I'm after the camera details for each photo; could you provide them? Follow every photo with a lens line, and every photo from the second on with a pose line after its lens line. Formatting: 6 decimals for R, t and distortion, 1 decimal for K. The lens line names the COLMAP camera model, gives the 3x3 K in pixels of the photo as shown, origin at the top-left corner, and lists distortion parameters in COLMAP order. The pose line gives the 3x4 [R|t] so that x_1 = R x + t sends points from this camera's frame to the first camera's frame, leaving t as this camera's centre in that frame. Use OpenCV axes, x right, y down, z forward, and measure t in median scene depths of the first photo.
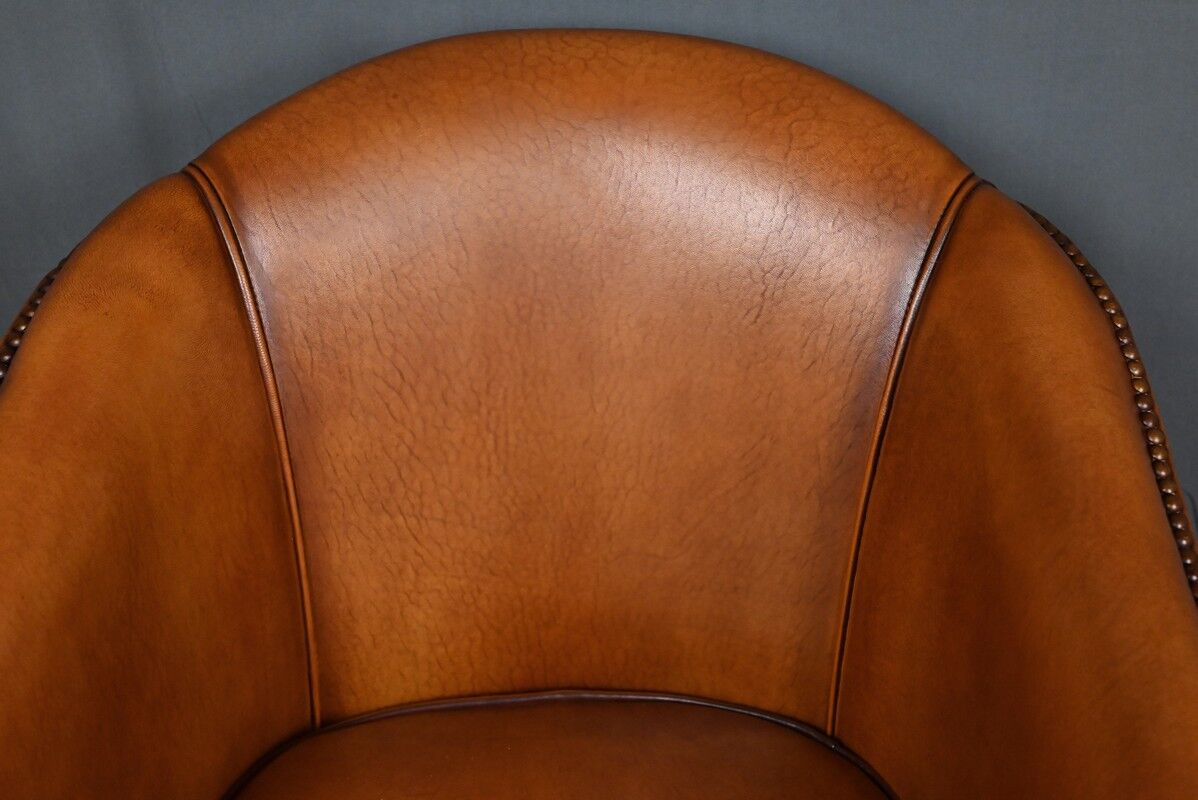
lens RADIAL K [[1703.6, 0, 599.0], [0, 1703.6, 400.0], [0, 0, 1]] dist [-0.001751, -0.017468]
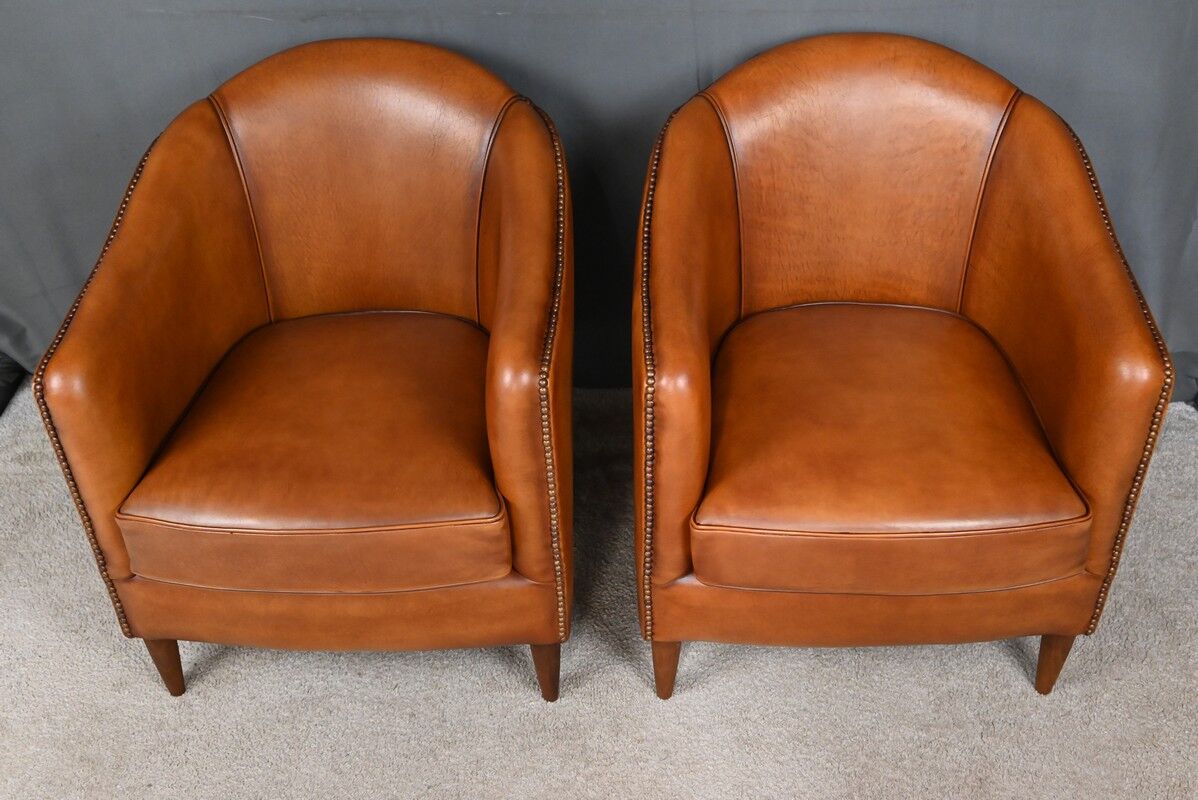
lens RADIAL K [[1325.4, 0, 599.0], [0, 1325.4, 400.0], [0, 0, 1]] dist [0.002419, 0.008471]
pose [[0.999486, -0.001547, -0.032019, 0.406017], [0.004652, 0.995260, 0.097138, 0.126738], [0.031717, -0.097237, 0.994756, -1.004555]]
